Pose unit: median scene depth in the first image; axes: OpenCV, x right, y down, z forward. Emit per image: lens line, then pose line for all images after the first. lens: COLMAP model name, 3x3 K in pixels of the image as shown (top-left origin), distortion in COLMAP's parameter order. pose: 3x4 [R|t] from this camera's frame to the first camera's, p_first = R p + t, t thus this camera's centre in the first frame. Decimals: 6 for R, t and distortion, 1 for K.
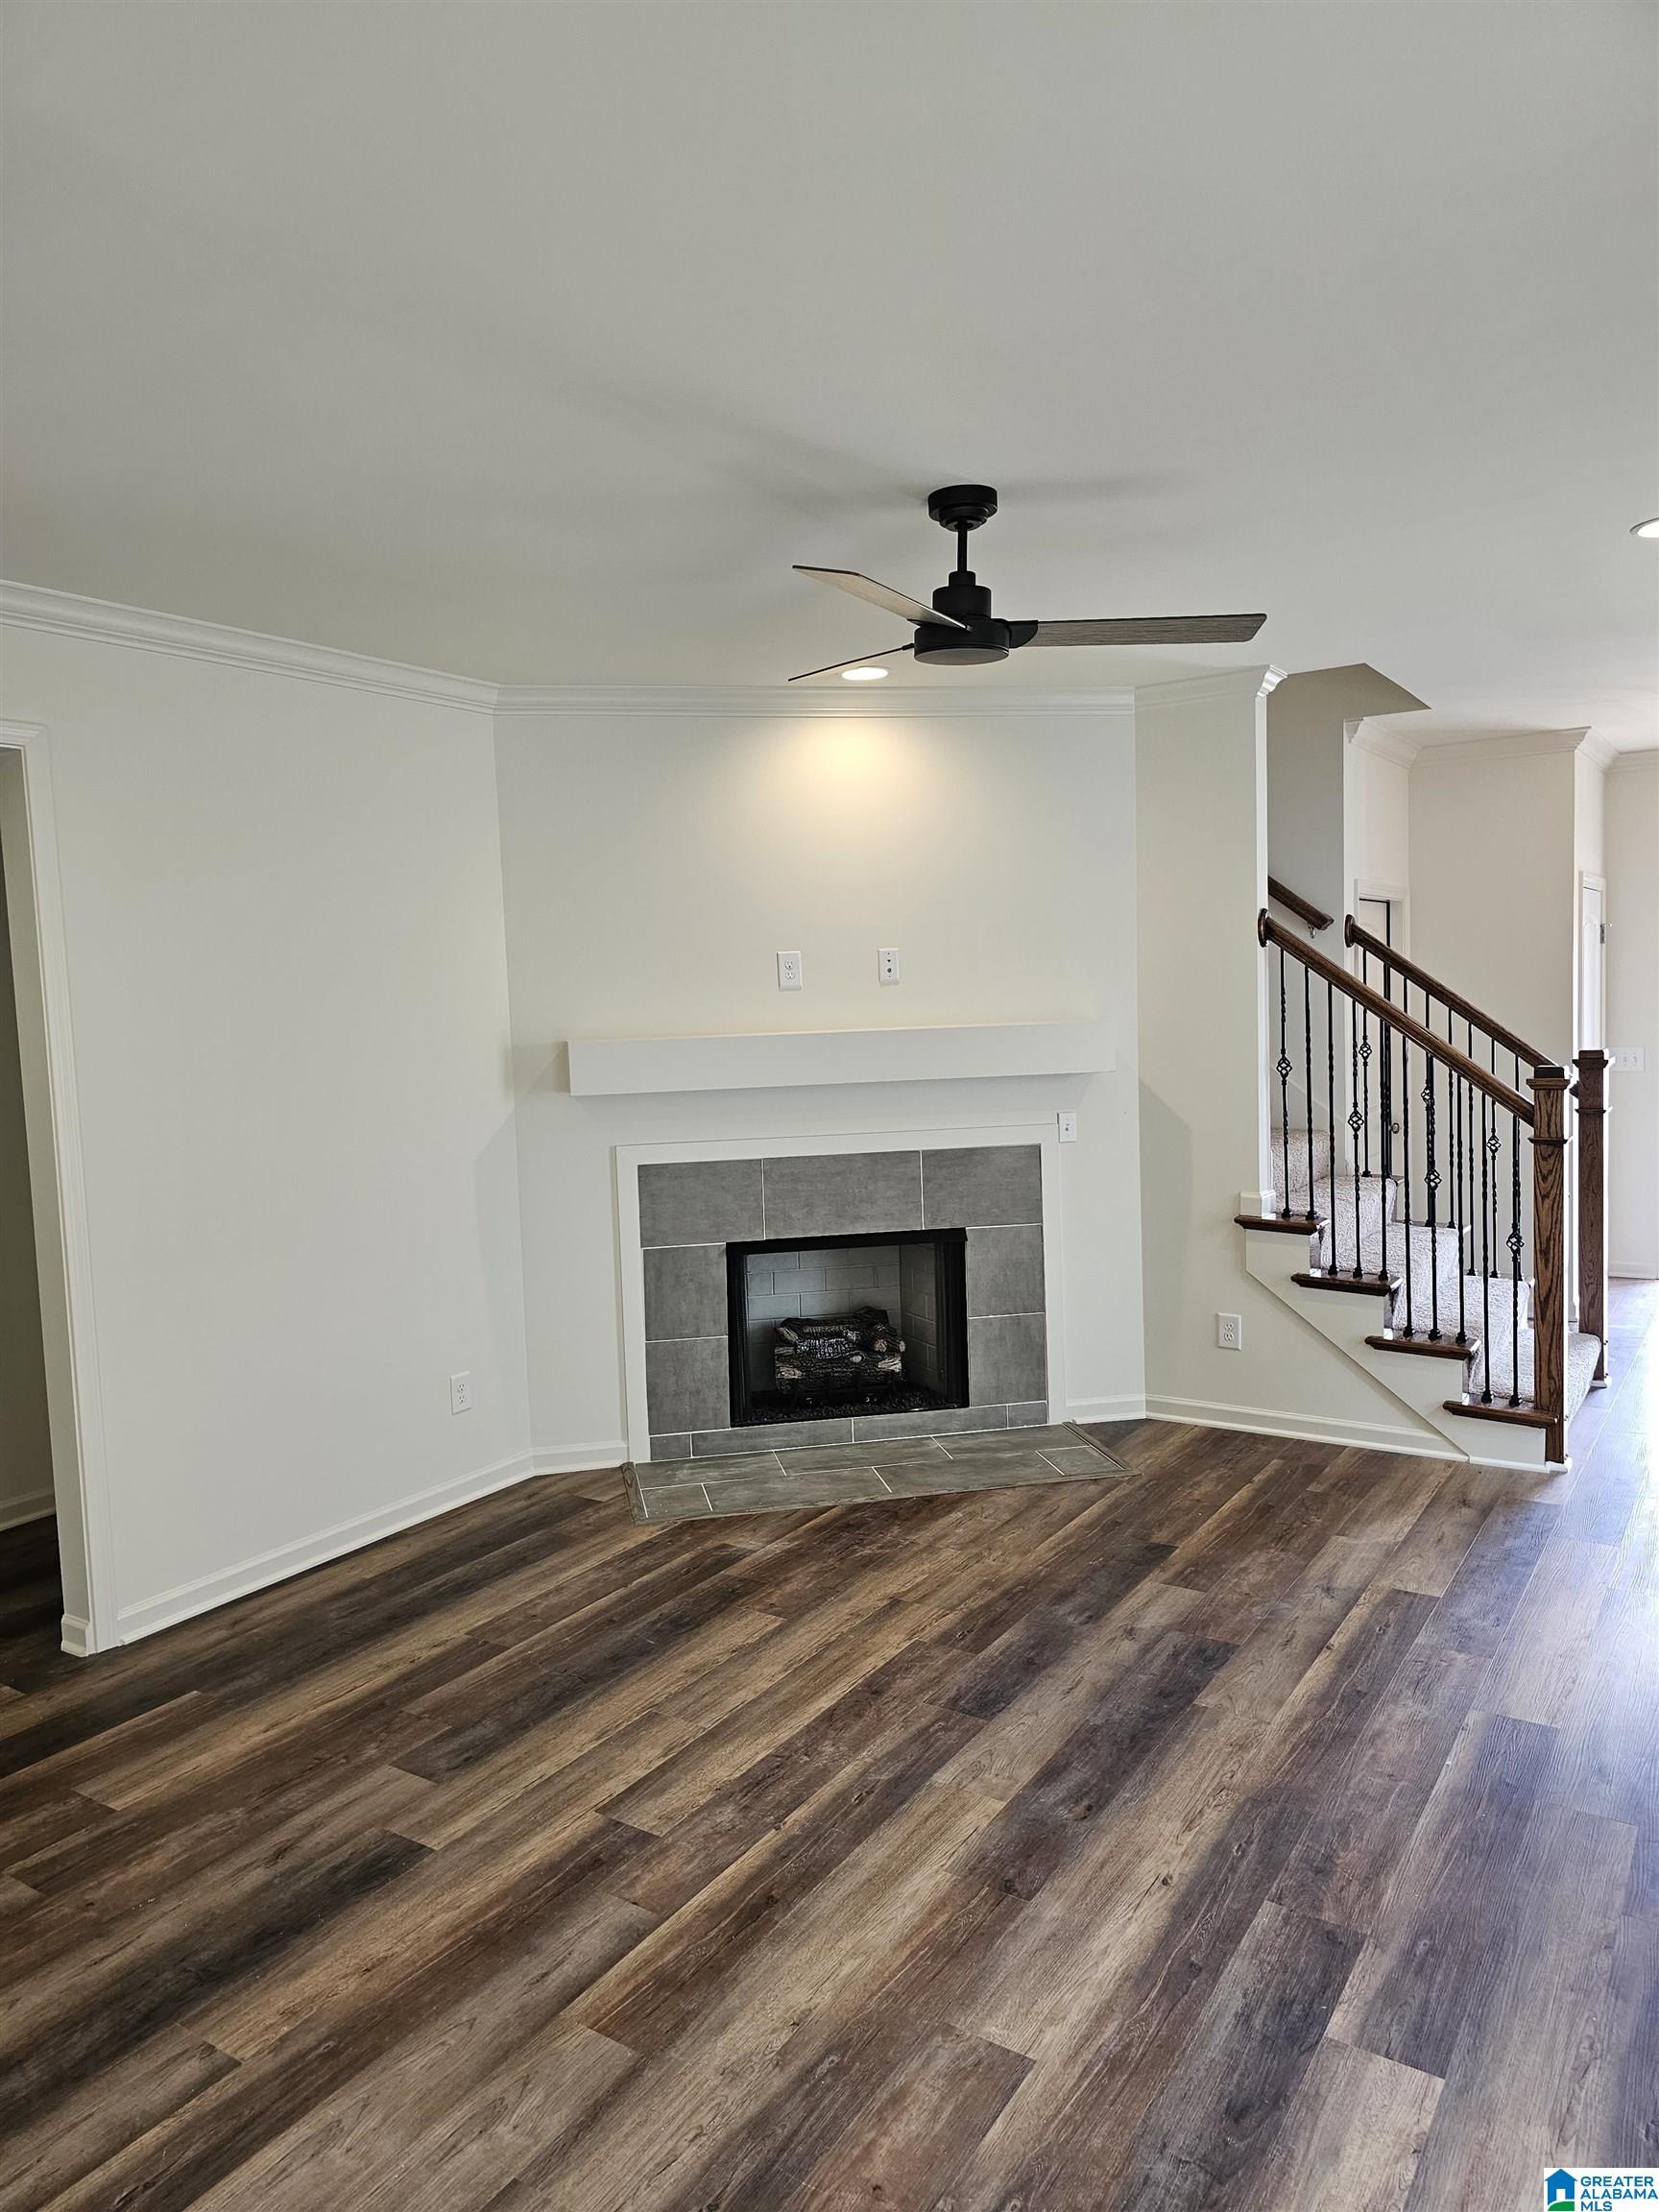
lens RADIAL K [[1475.6, 0, 822.3], [0, 1475.6, 1106.0], [0, 0, 1]] dist [0.044557, -0.034802]
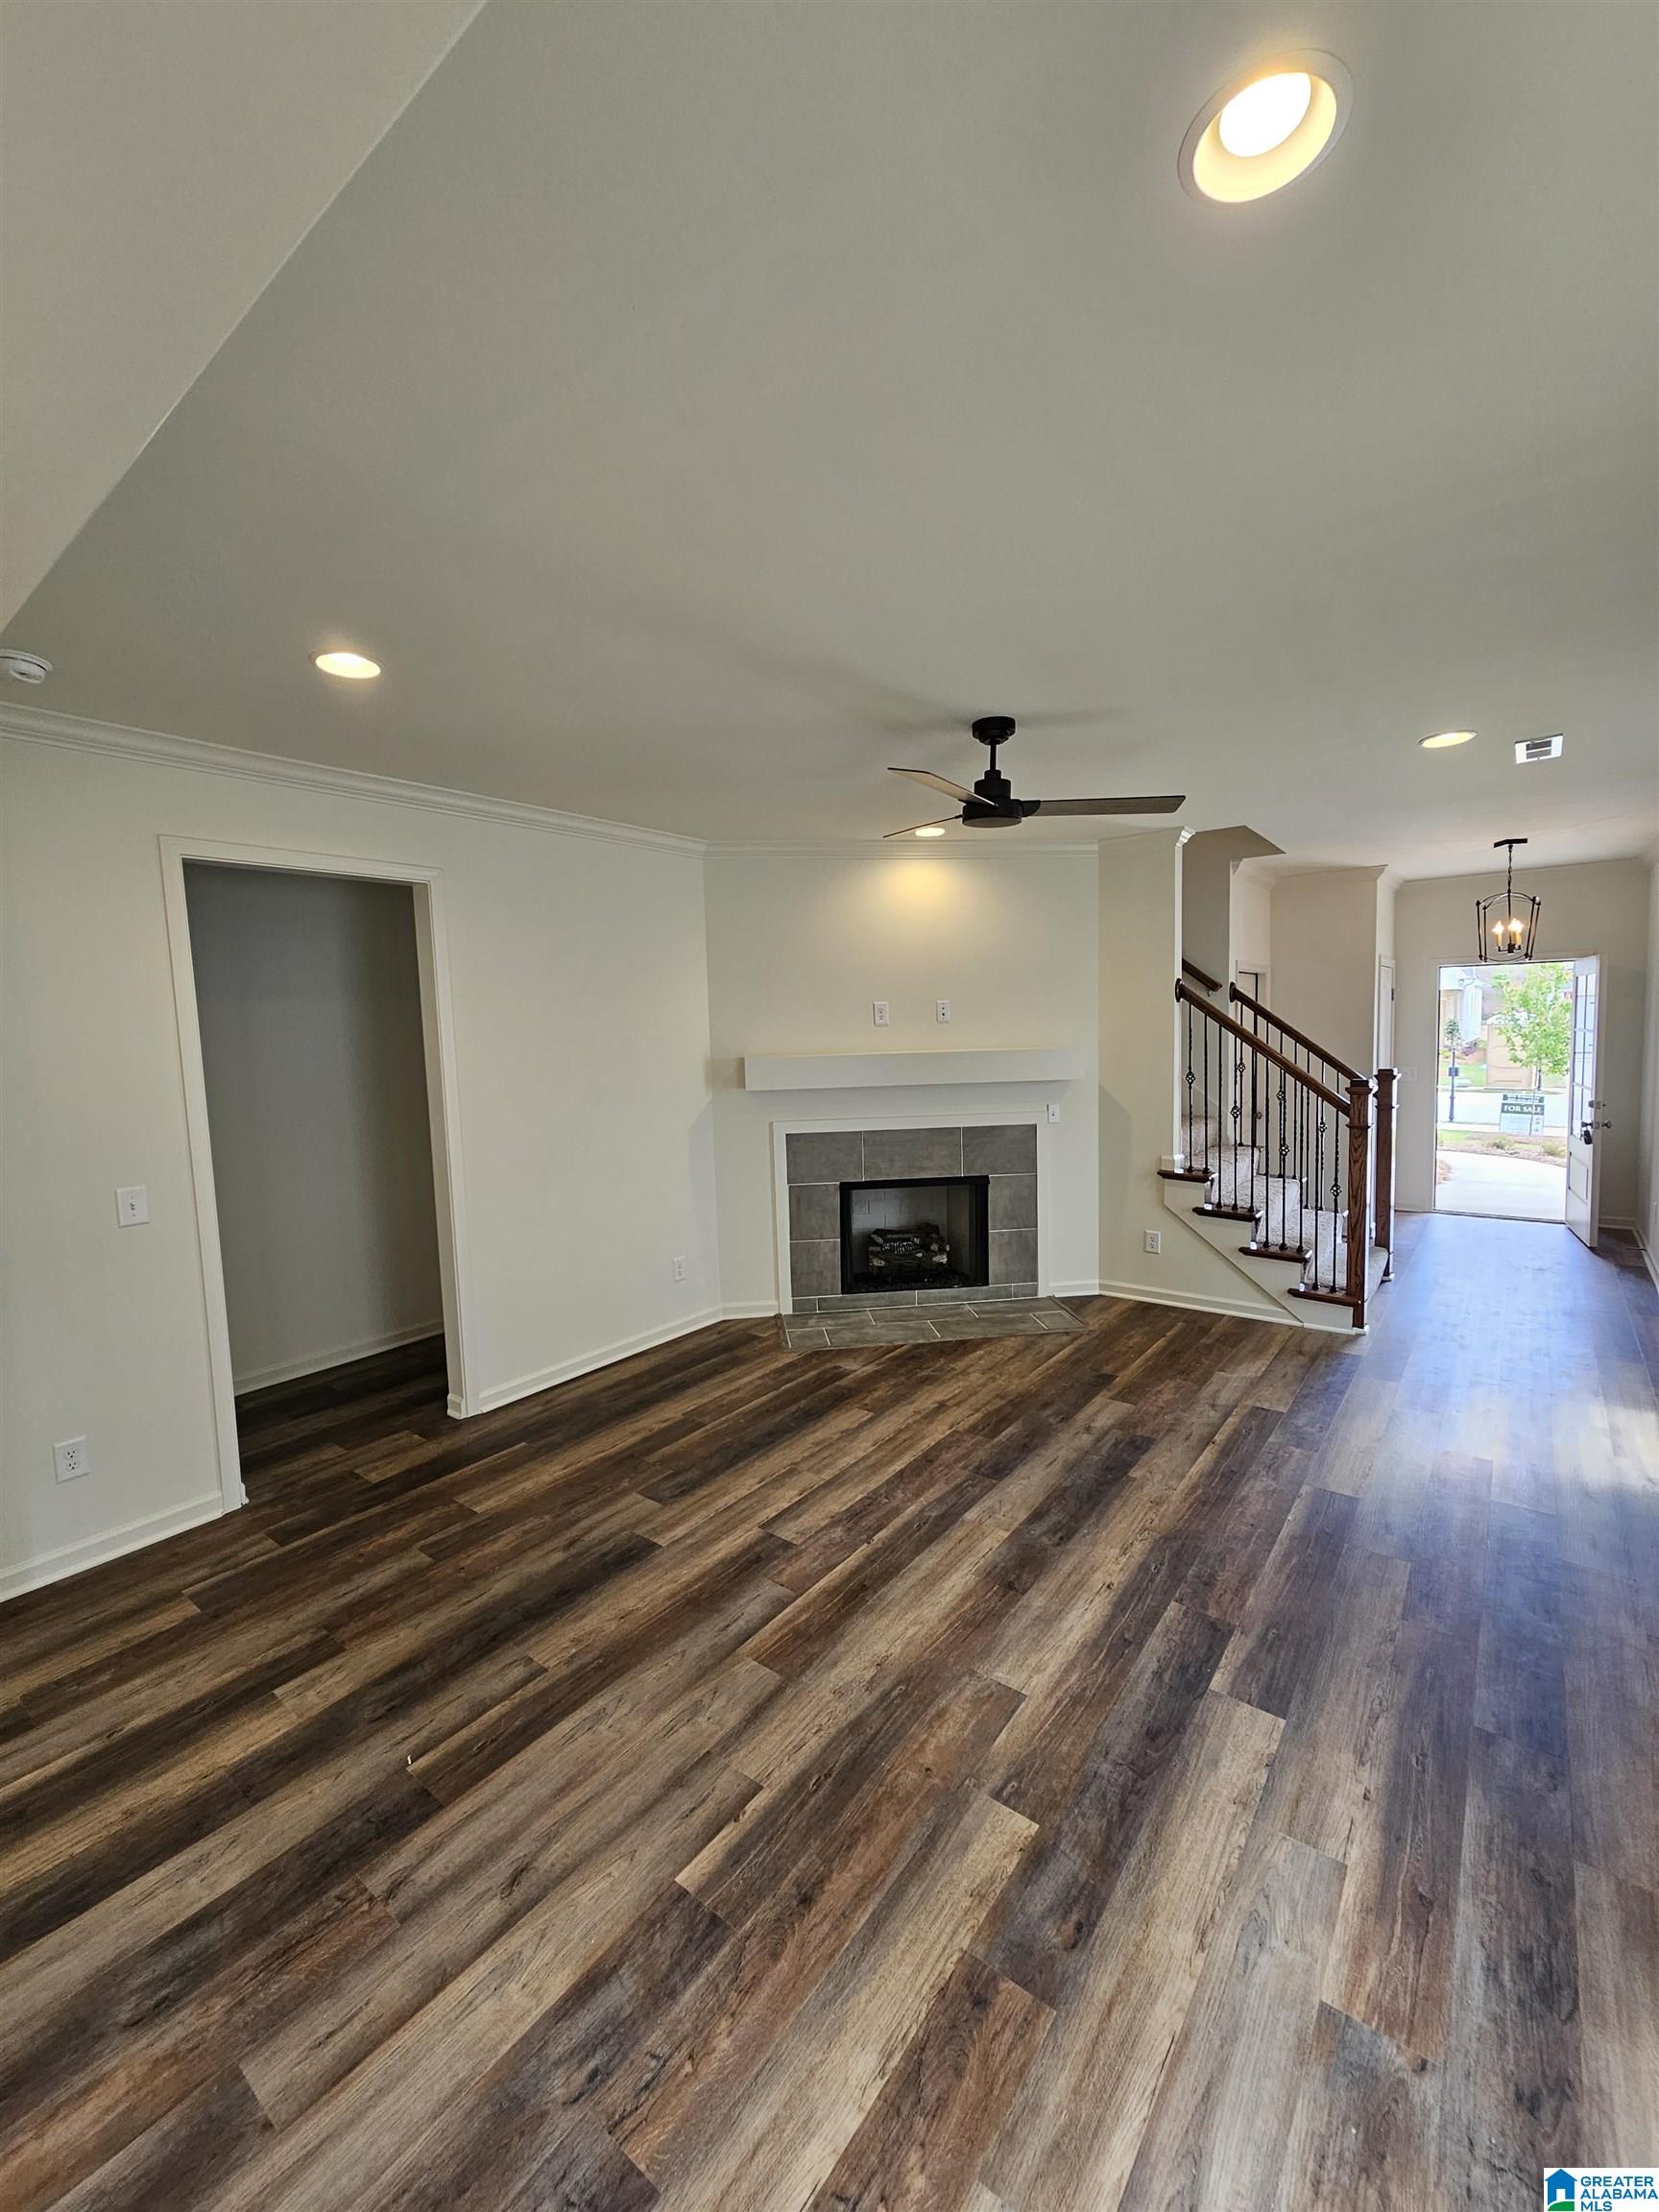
lens RADIAL K [[899.3, 0, 842.0], [0, 899.3, 1100.6], [0, 0, 1]] dist [-0.001094, -0.001221]
pose [[0.997974, 0.013009, -0.062282, -0.003277], [-0.012502, 0.999885, 0.008531, -0.007647], [0.062386, -0.007735, 0.998022, 0.013155]]
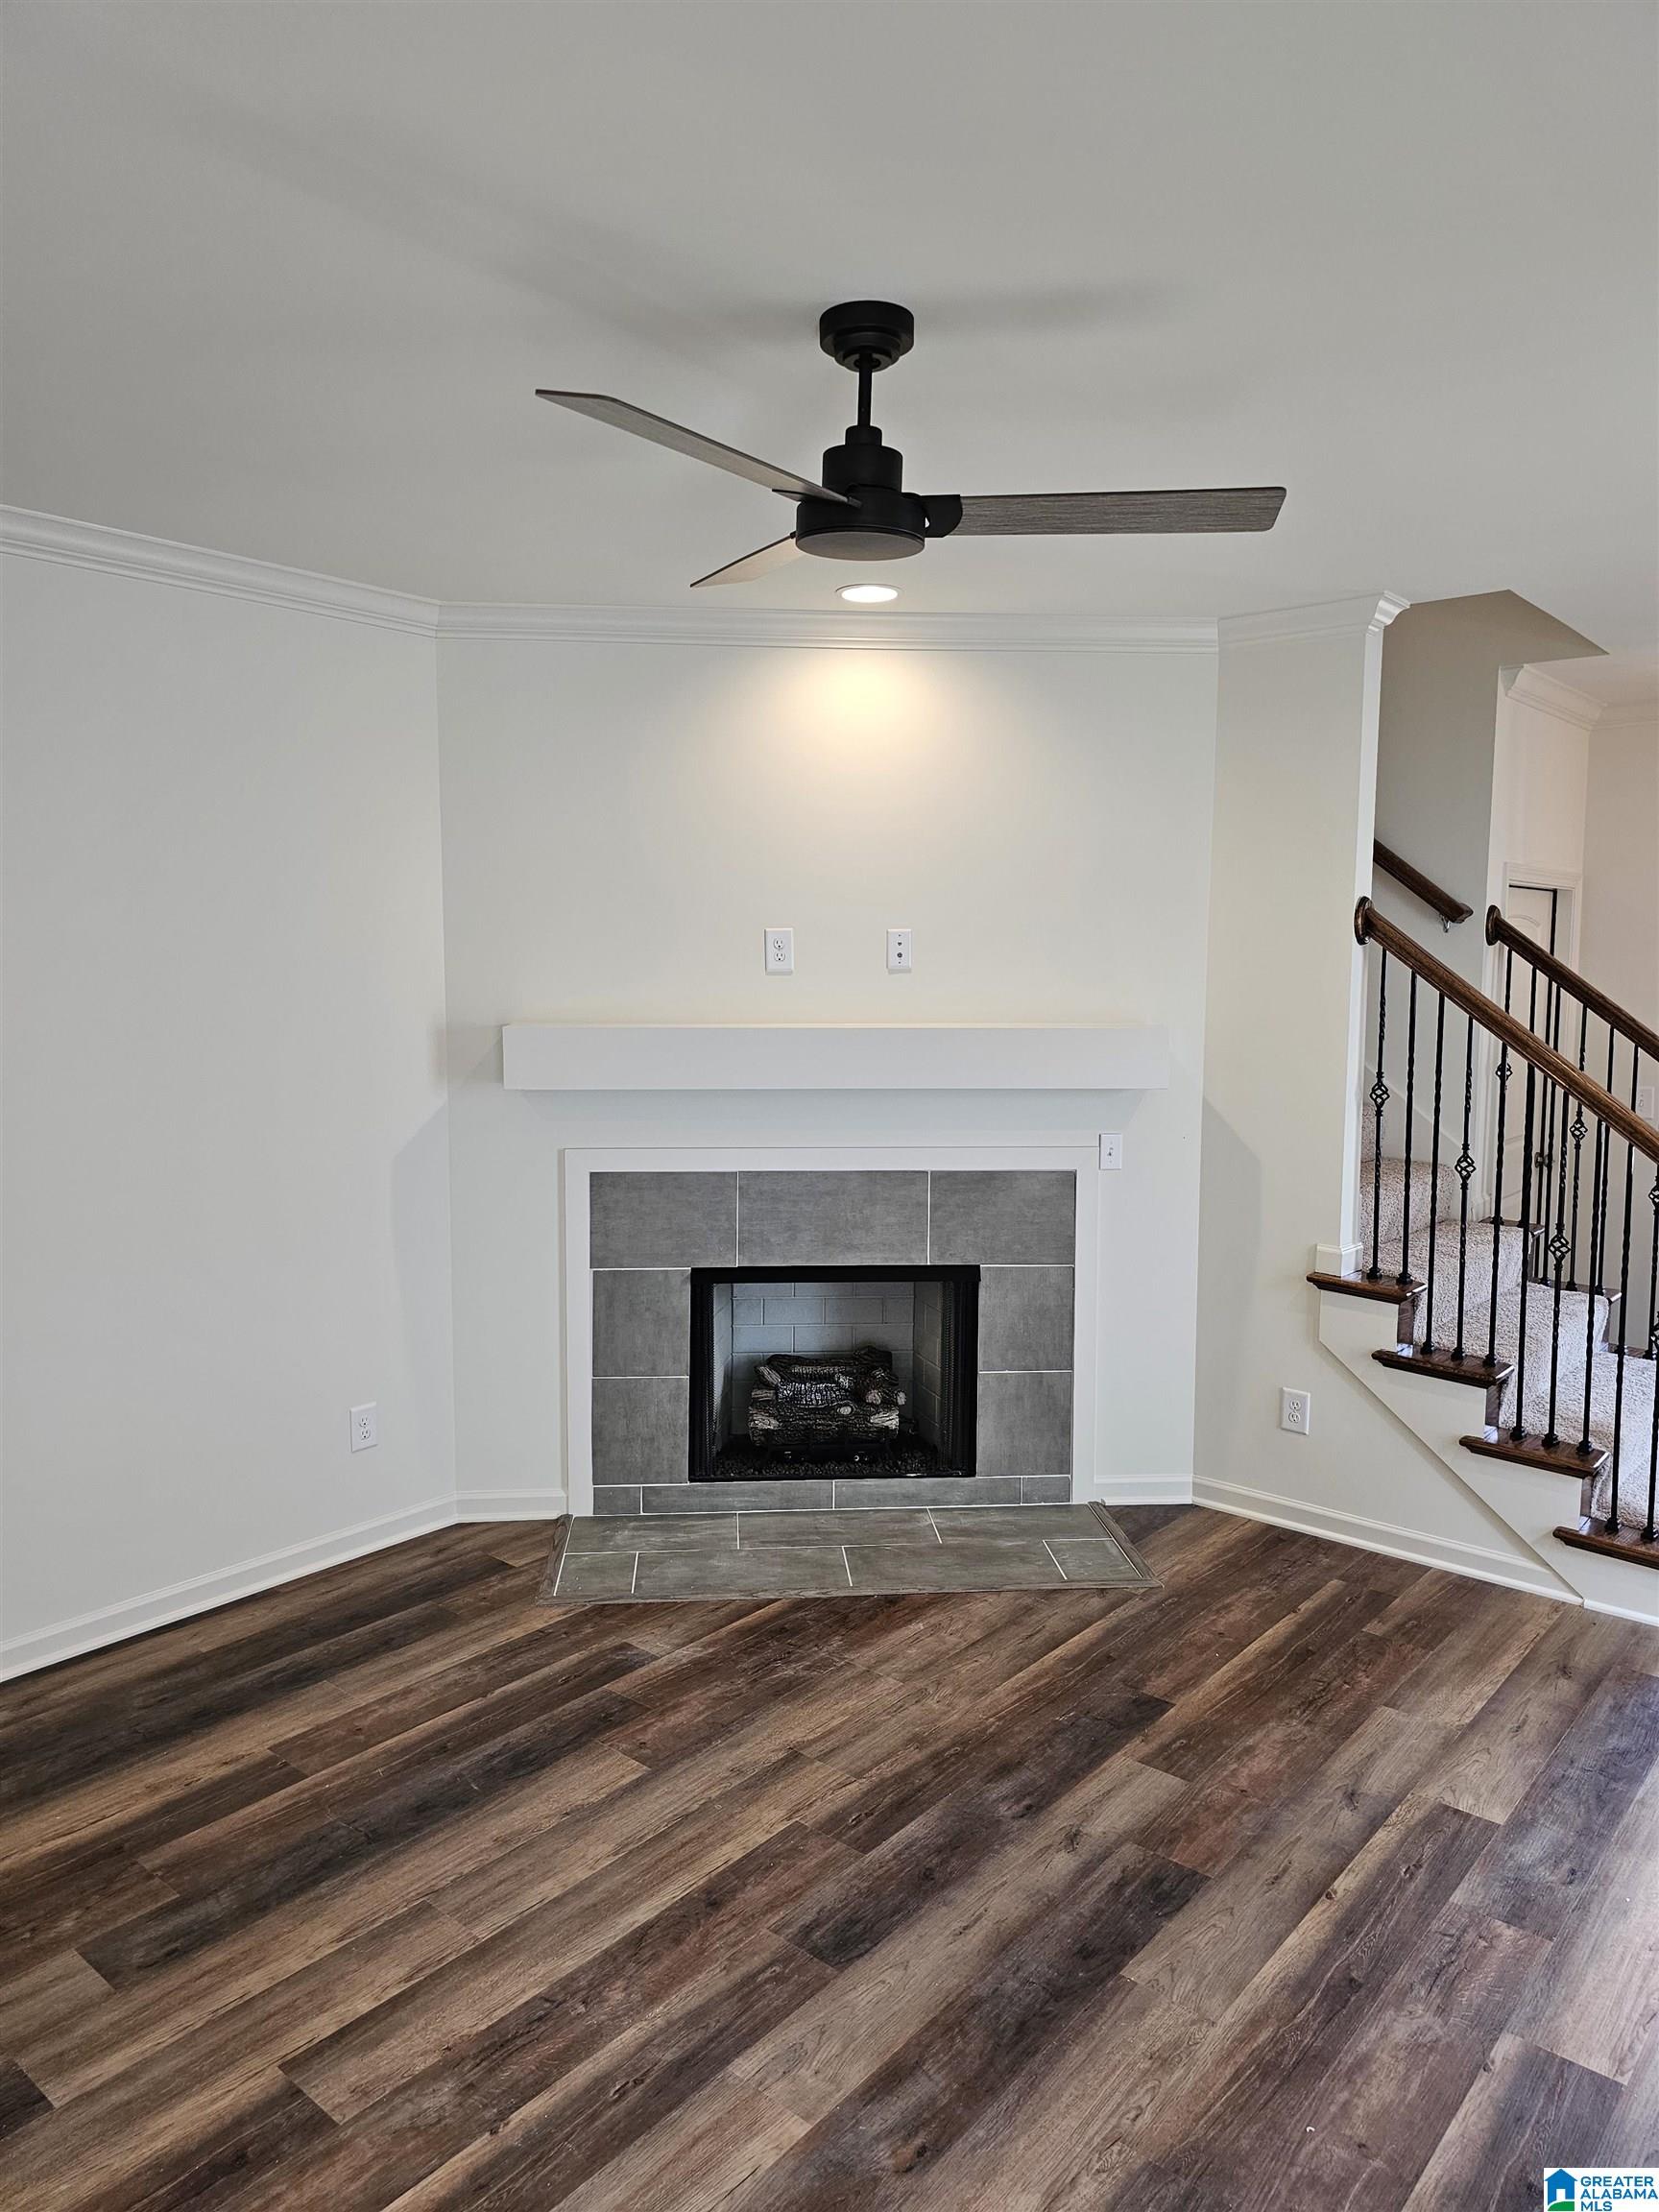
lens RADIAL K [[1475.6, 0, 843.8], [0, 1475.6, 1104.6], [0, 0, 1]] dist [0.044557, -0.034802]
pose [[0.992768, 0.050140, -0.109078, 0.167948], [-0.047306, 0.998476, 0.028424, -0.045342], [0.110337, -0.023059, 0.993627, 0.248396]]
